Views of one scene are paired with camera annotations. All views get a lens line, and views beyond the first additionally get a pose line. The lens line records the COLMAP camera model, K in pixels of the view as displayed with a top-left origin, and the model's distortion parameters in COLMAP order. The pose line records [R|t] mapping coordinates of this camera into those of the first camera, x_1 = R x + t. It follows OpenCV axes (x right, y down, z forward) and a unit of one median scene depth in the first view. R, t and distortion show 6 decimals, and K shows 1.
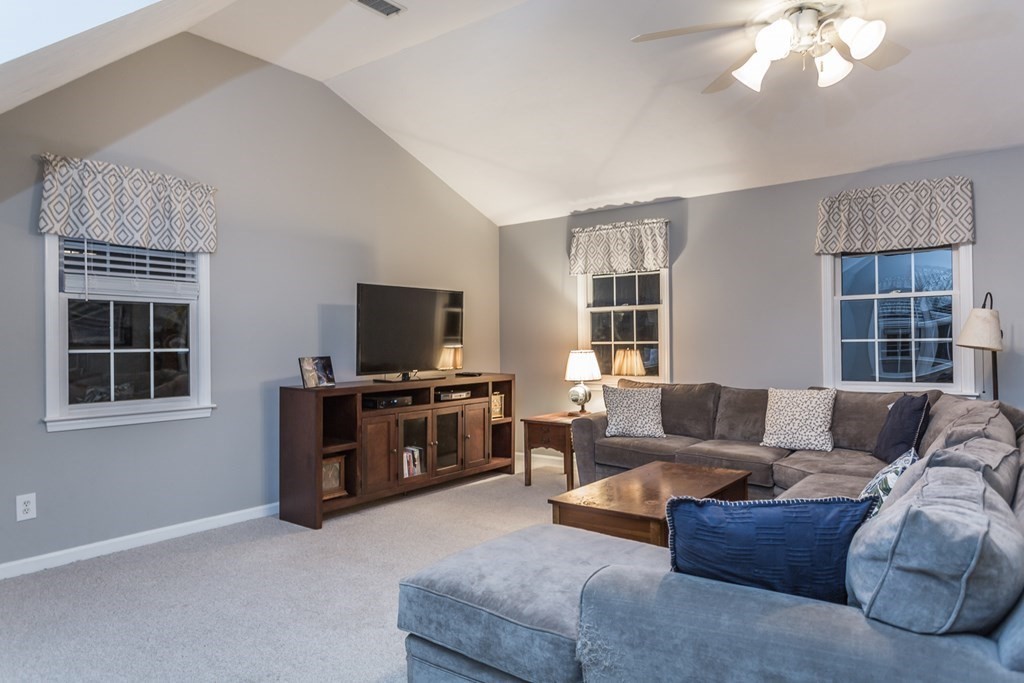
lens RADIAL K [[637.6, 0, 515.5], [0, 637.6, 343.2], [0, 0, 1]] dist [0.026927, 0.002592]
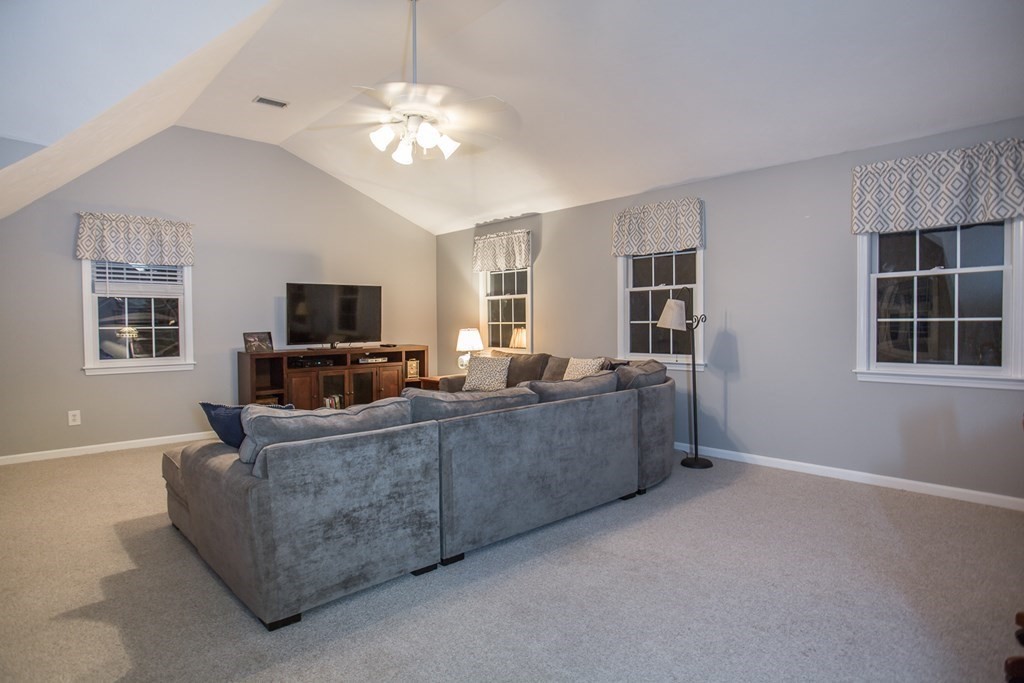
lens RADIAL K [[585.9, 0, 509.7], [0, 585.9, 337.8], [0, 0, 1]] dist [0.049103, 0.001783]
pose [[0.976080, 0.008515, -0.217244, 0.509966], [-0.001967, 0.999538, 0.030341, -0.008557], [0.217402, -0.029188, 0.975646, -0.215437]]
